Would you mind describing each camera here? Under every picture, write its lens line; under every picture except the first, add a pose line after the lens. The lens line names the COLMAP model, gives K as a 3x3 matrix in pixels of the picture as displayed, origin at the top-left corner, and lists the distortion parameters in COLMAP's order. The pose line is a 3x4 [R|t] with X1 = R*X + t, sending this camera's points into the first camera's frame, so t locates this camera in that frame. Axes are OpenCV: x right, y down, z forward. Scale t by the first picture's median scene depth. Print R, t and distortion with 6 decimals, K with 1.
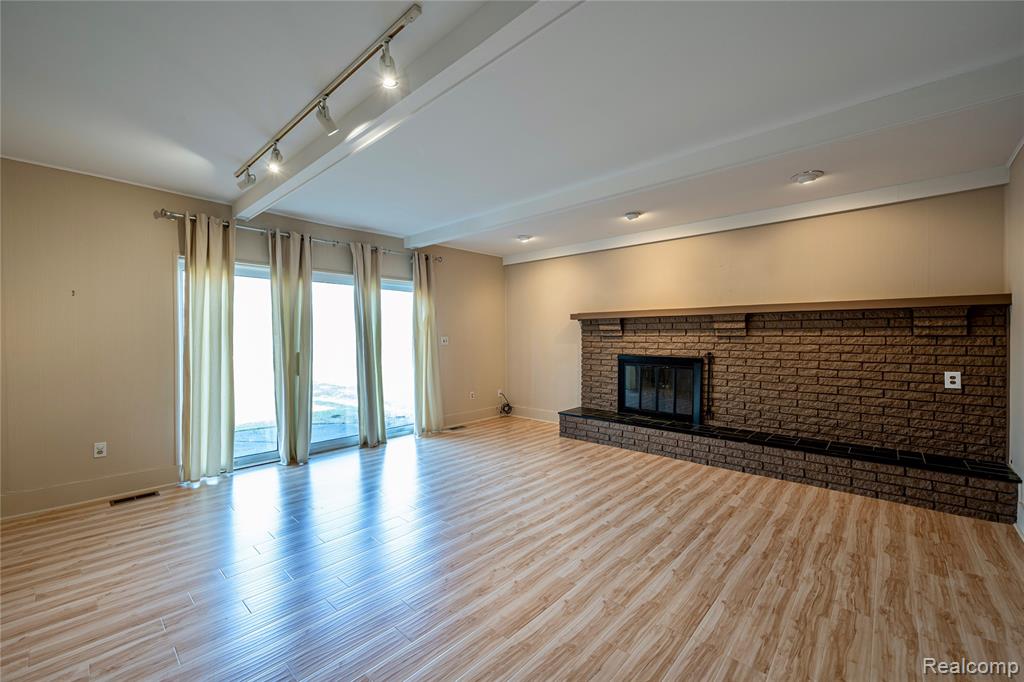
lens RADIAL K [[406.2, 0, 516.3], [0, 406.2, 340.2], [0, 0, 1]] dist [0.000518, -0.000010]
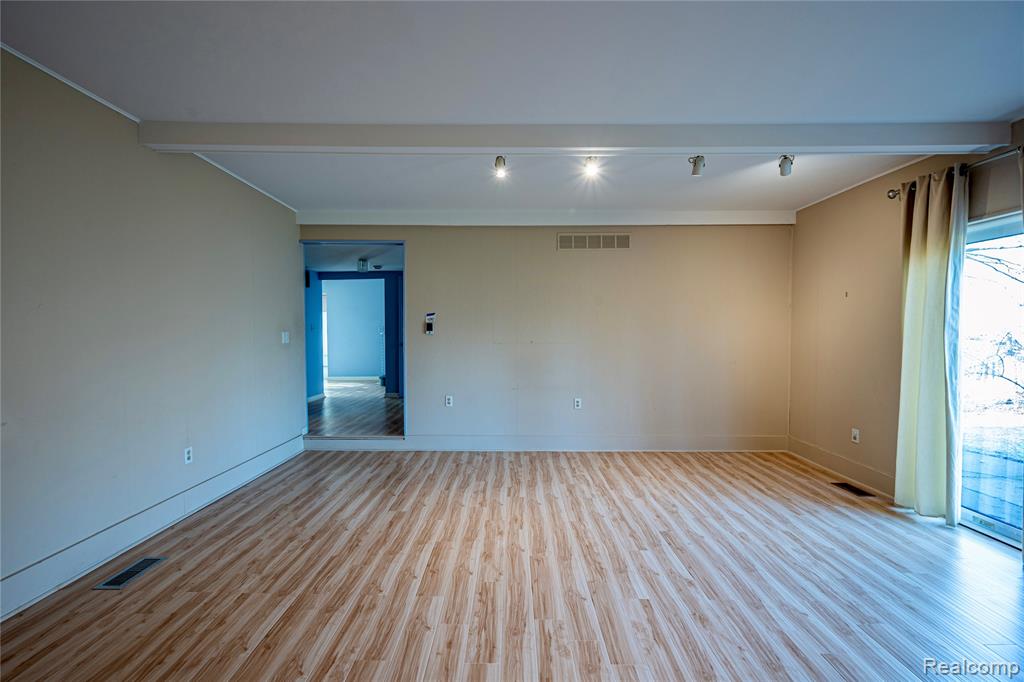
lens RADIAL K [[413.5, 0, 509.9], [0, 413.5, 336.2], [0, 0, 1]] dist [0.000197, 0.000003]
pose [[-0.747779, 0.007504, -0.663905, 0.267377], [-0.004327, 0.999860, 0.016174, -0.008027], [0.663933, 0.014967, -0.747642, 0.801757]]
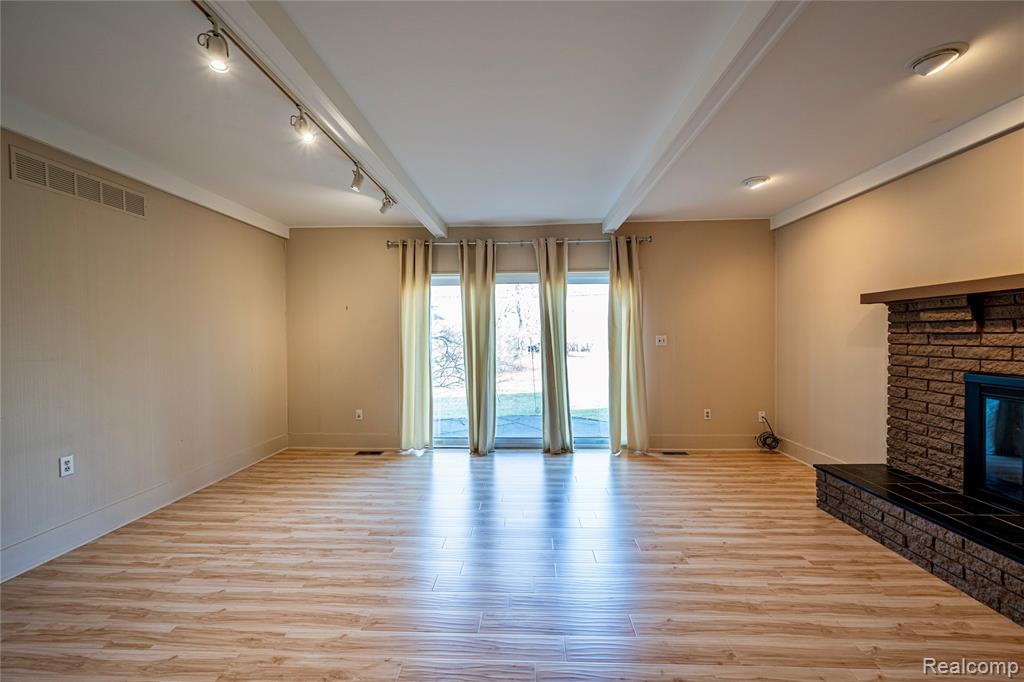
lens RADIAL K [[406.2, 0, 516.3], [0, 406.2, 340.2], [0, 0, 1]] dist [0.000518, -0.000010]
pose [[0.646241, 0.005774, -0.763112, 0.297425], [-0.000516, 0.999974, 0.007129, -0.005542], [0.763133, -0.004213, 0.646227, 0.324880]]
